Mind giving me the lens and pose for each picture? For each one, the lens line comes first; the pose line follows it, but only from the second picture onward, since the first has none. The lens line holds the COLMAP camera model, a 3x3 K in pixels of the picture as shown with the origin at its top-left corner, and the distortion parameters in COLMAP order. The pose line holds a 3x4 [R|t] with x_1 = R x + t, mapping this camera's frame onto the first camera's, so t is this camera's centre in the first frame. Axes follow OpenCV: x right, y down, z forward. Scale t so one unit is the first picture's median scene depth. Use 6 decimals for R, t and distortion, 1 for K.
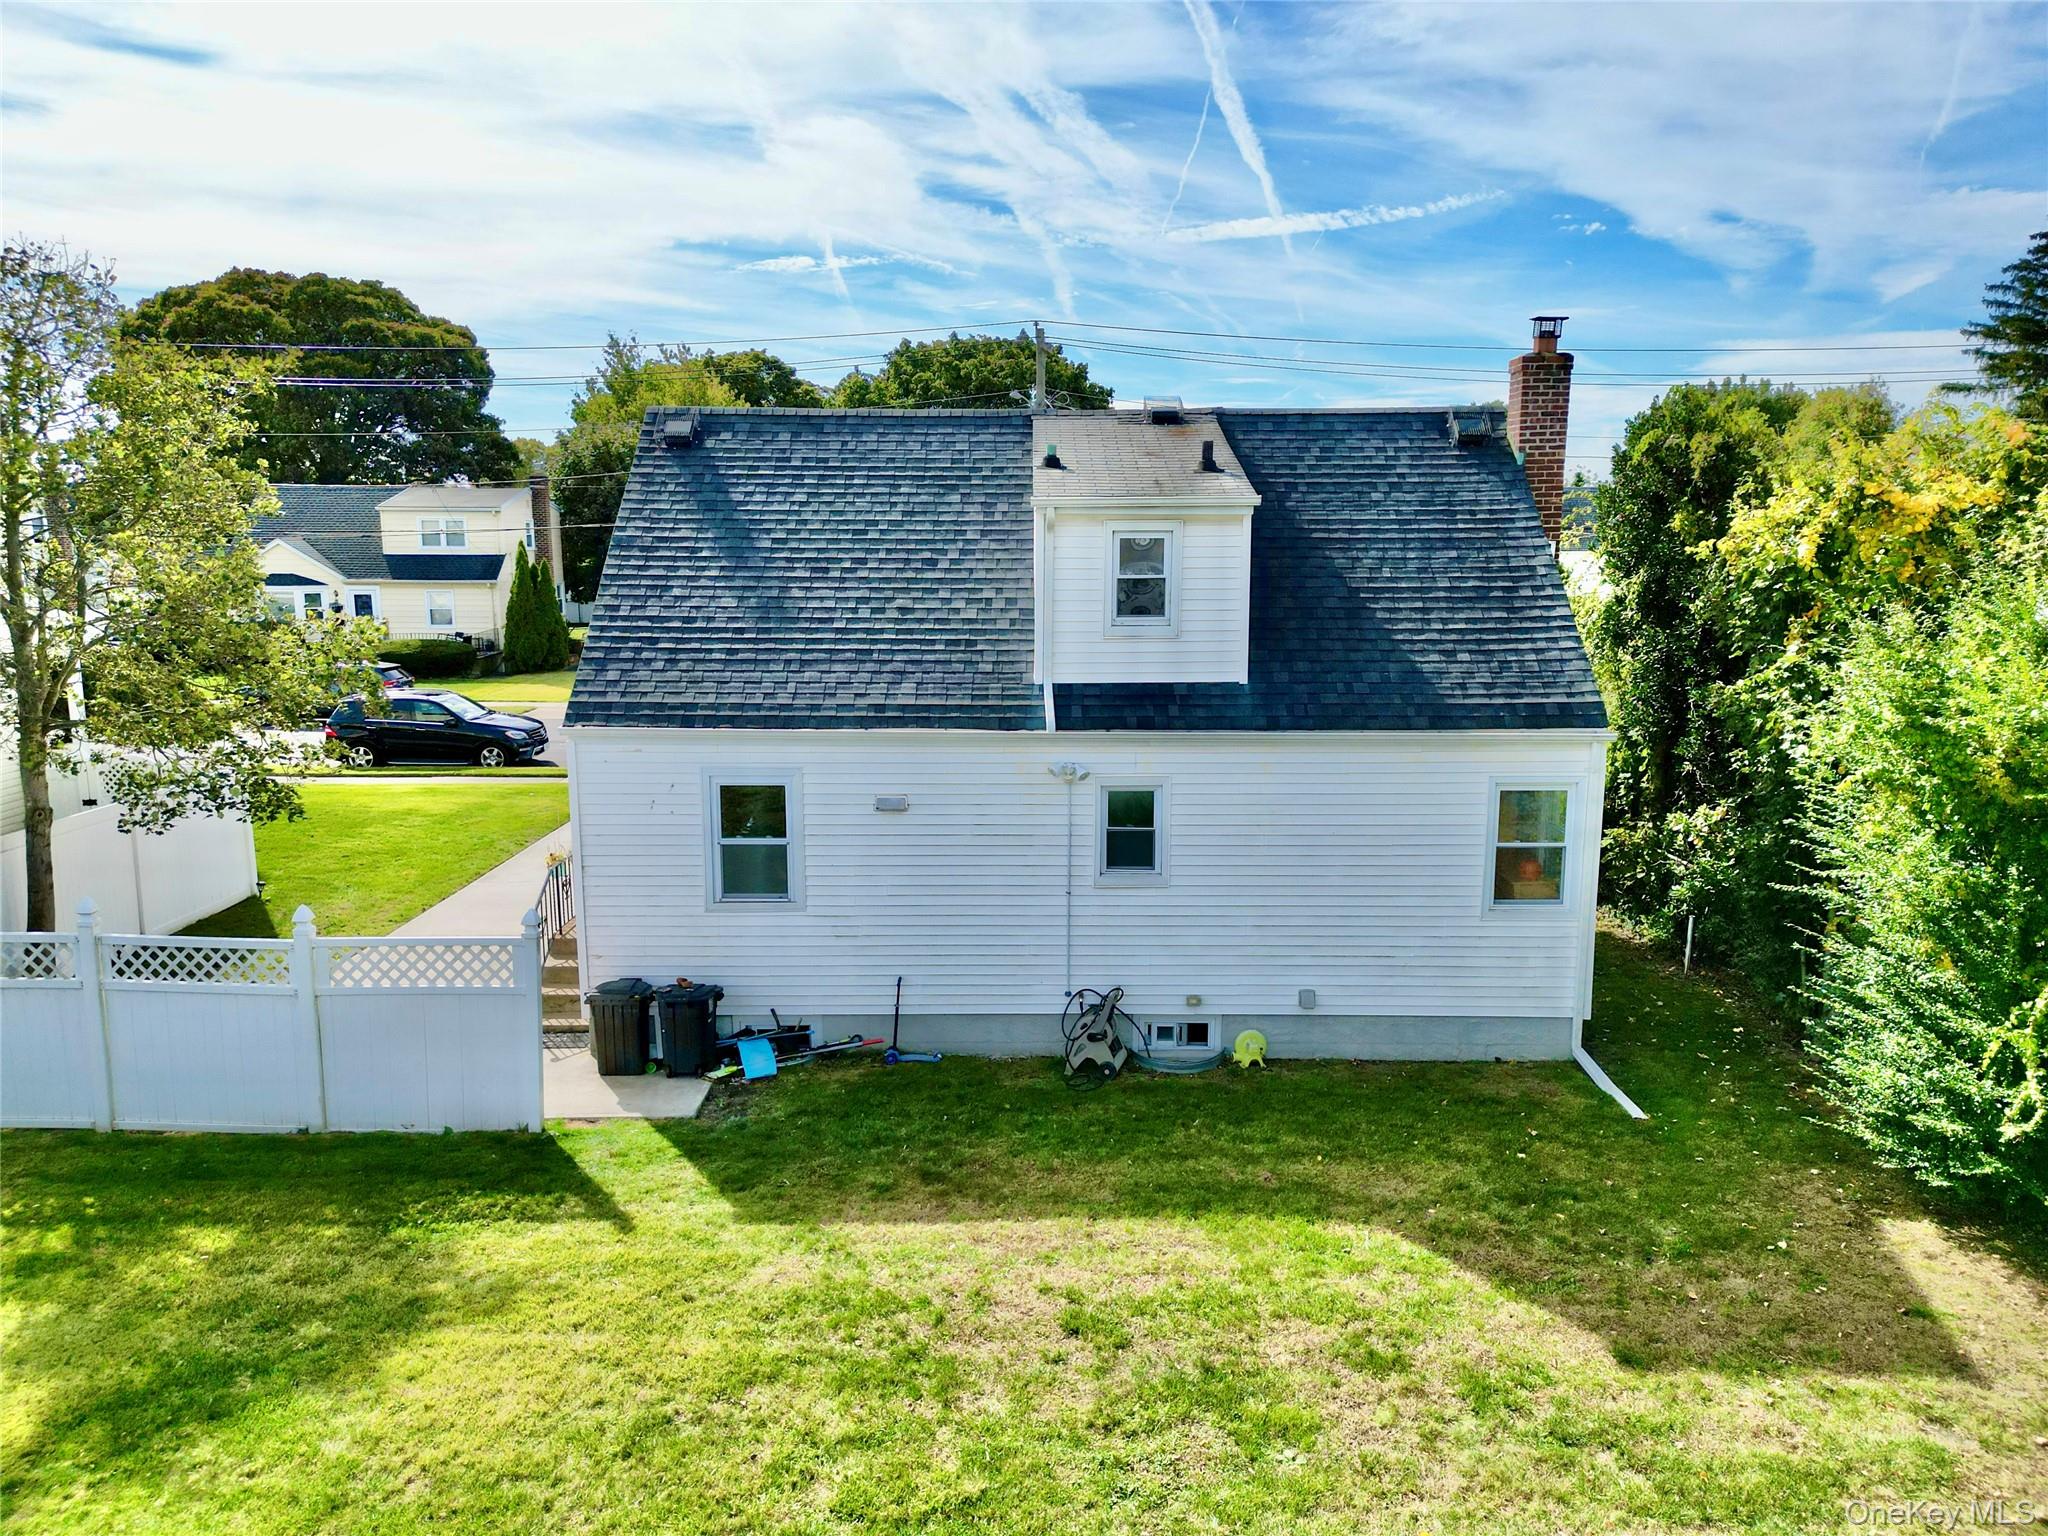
lens RADIAL K [[1439.3, 0, 1024.0], [0, 1439.3, 768.0], [0, 0, 1]] dist [0.054769, -0.036508]
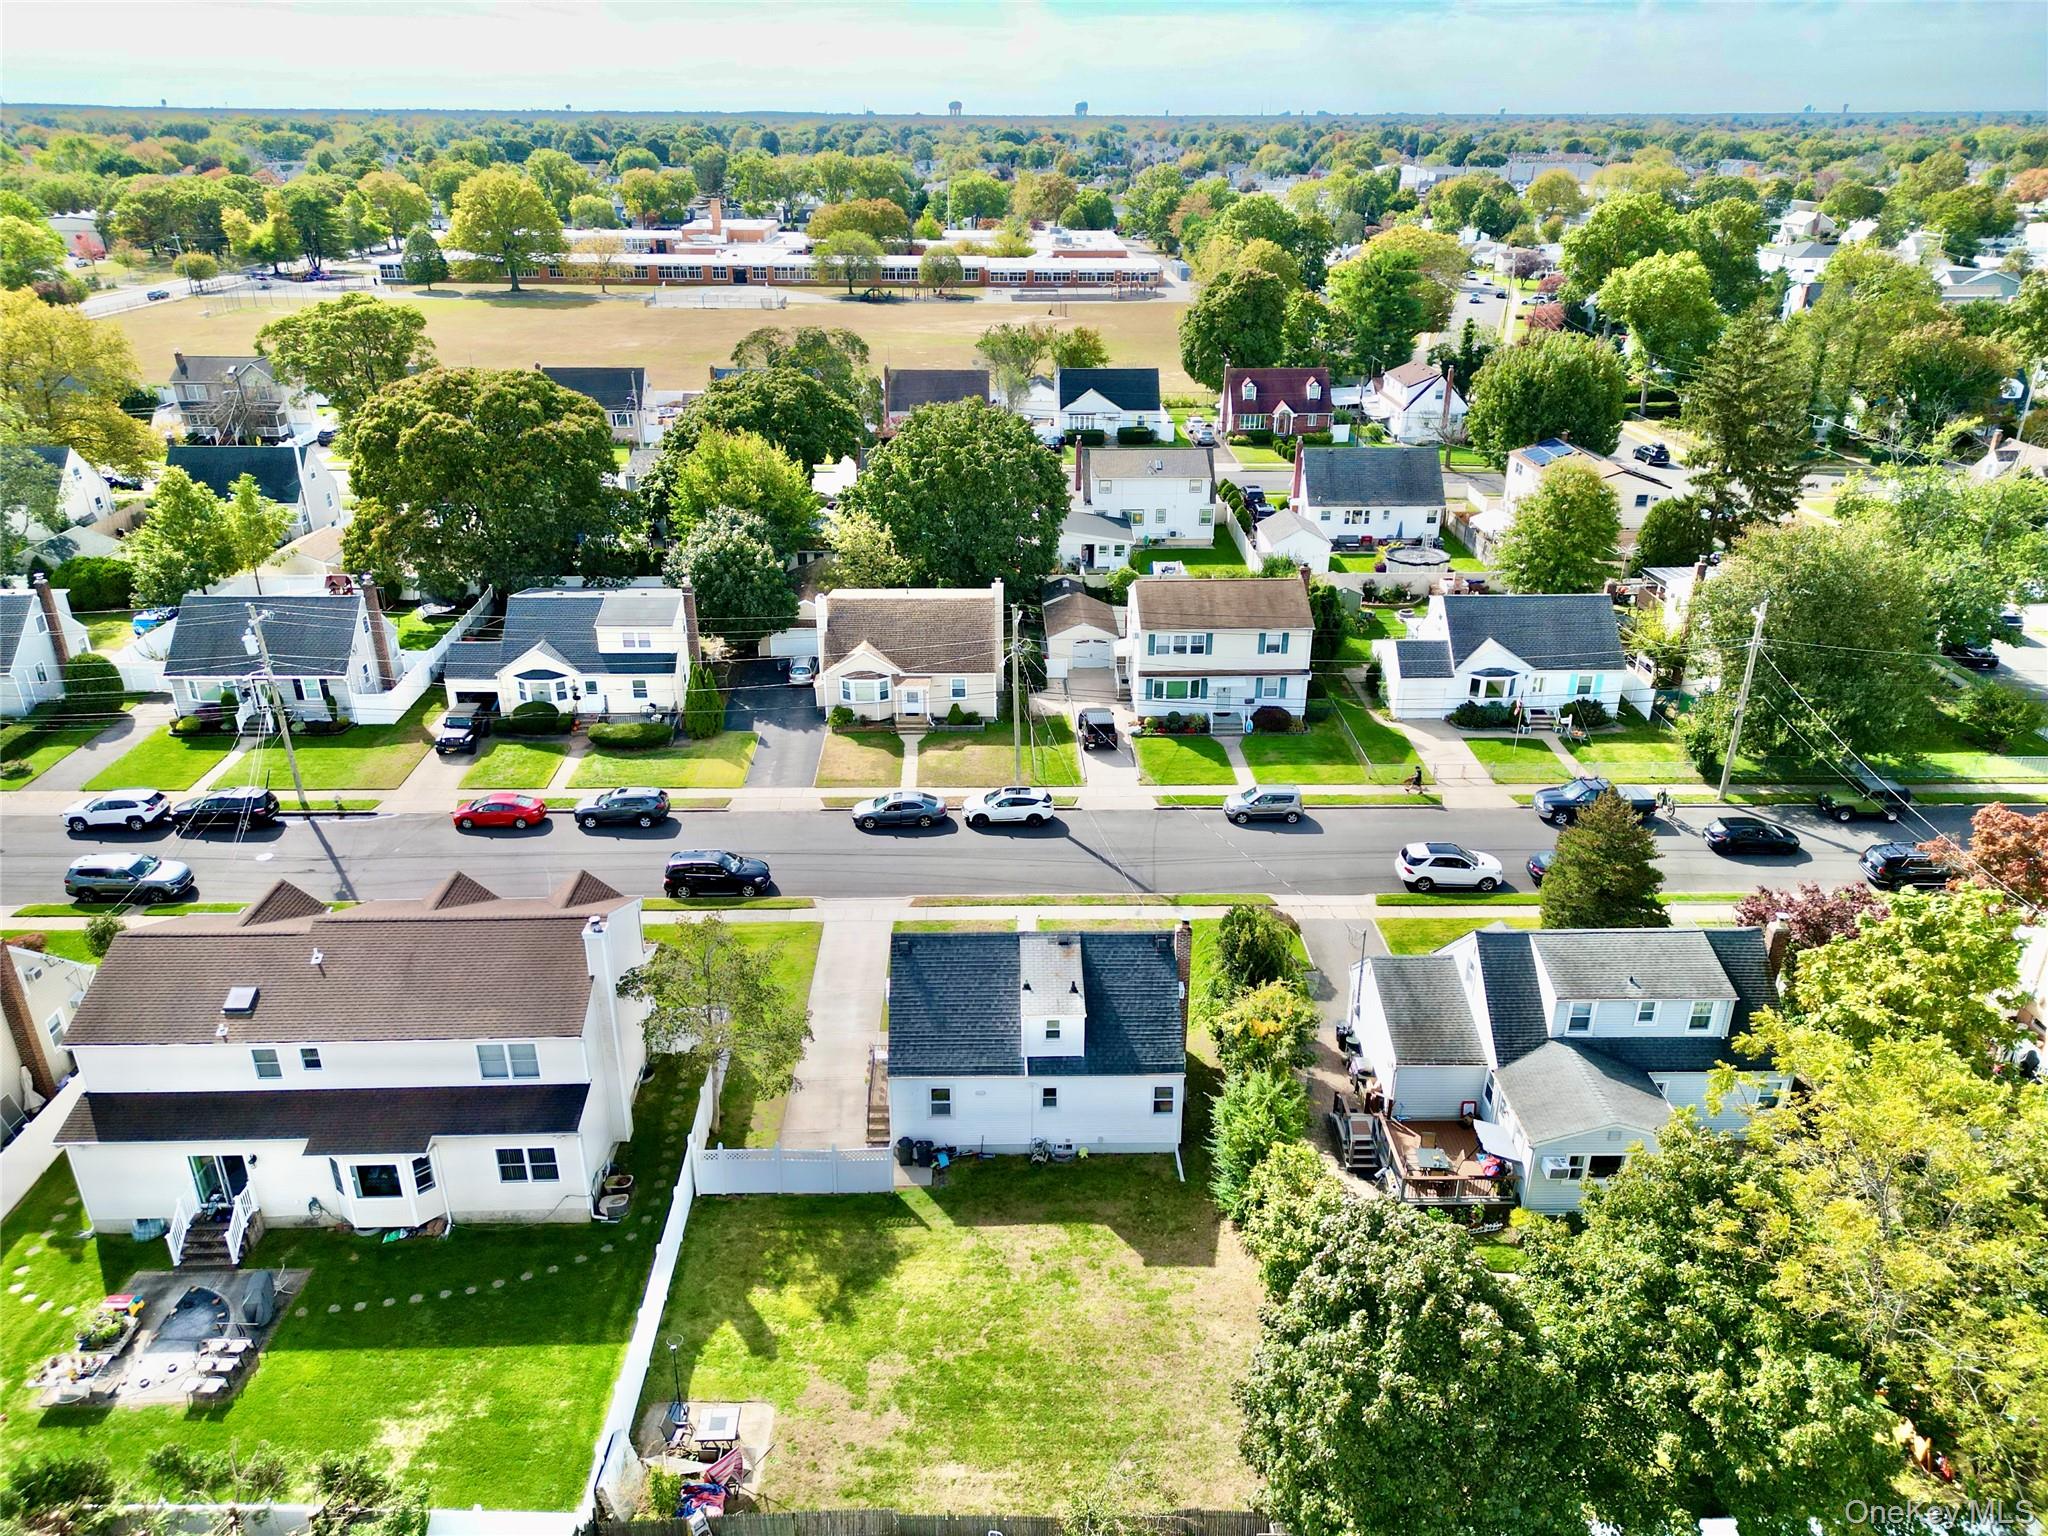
lens RADIAL K [[1515.0, 0, 1021.9], [0, 1515.0, 694.7], [0, 0, 1]] dist [0.004212, 0.194152]
pose [[0.999637, -0.007067, 0.025982, -0.081922], [0.001216, 0.975807, 0.218630, -1.721682], [-0.026898, -0.218519, 0.975462, -2.378903]]
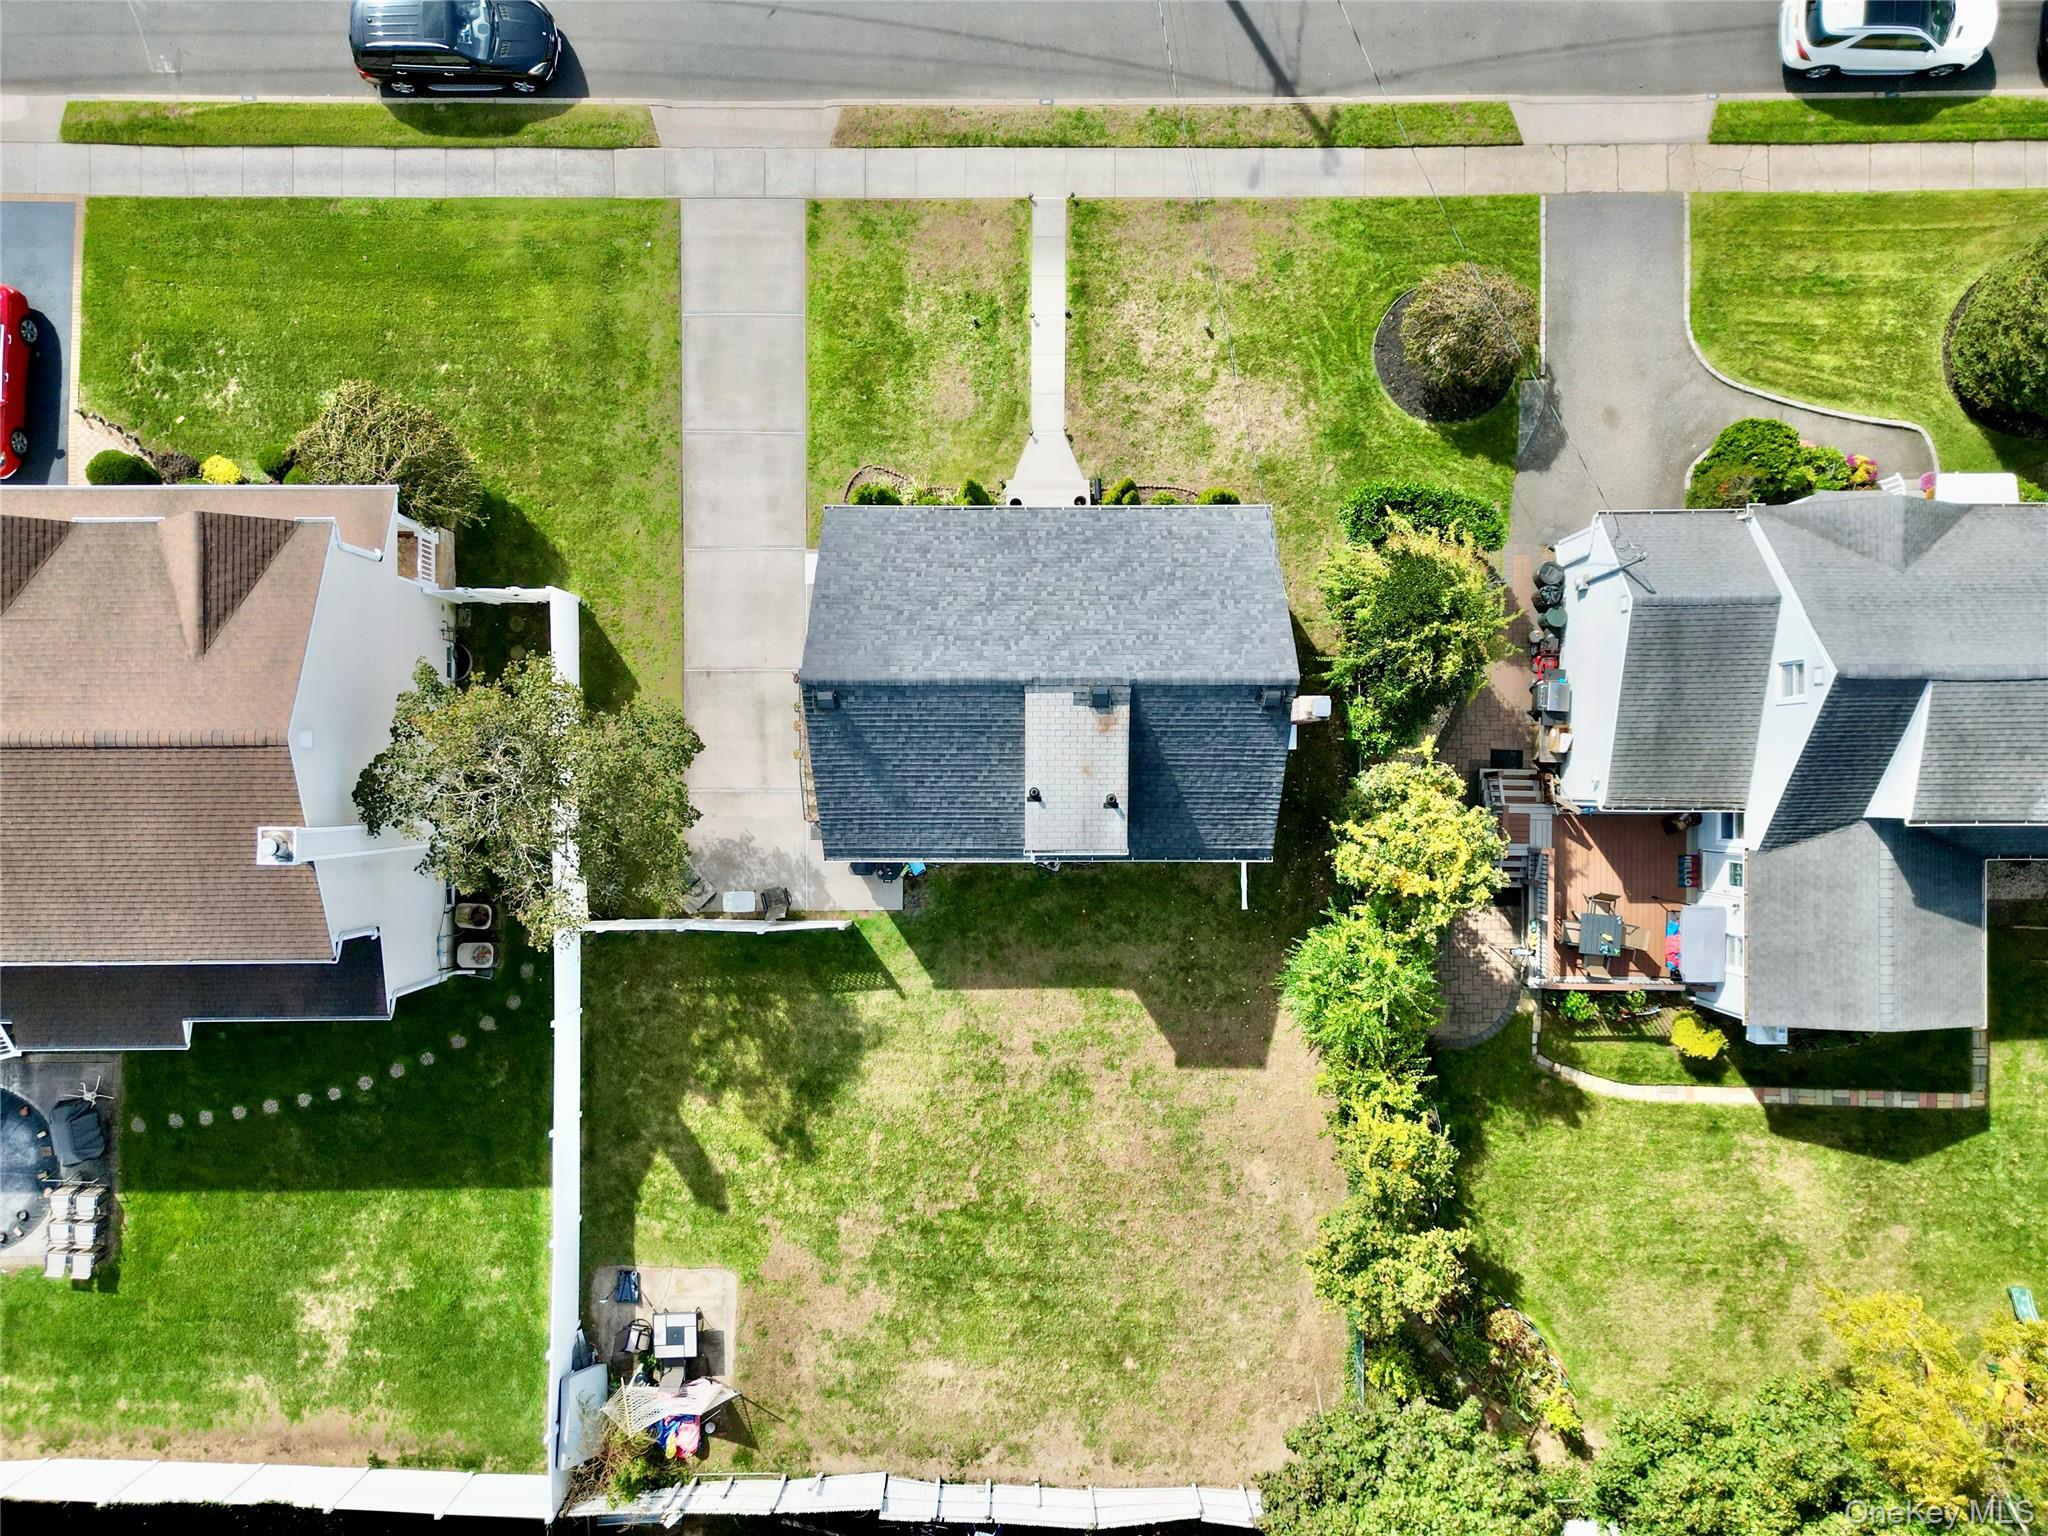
lens RADIAL K [[1439.3, 0, 1024.0], [0, 1439.3, 768.0], [0, 0, 1]] dist [0.054769, -0.036508]
pose [[0.999987, -0.004635, -0.002311, 0.010063], [0.003064, 0.169683, 0.985494, -2.322287], [-0.004175, -0.985488, 0.169694, 0.738315]]
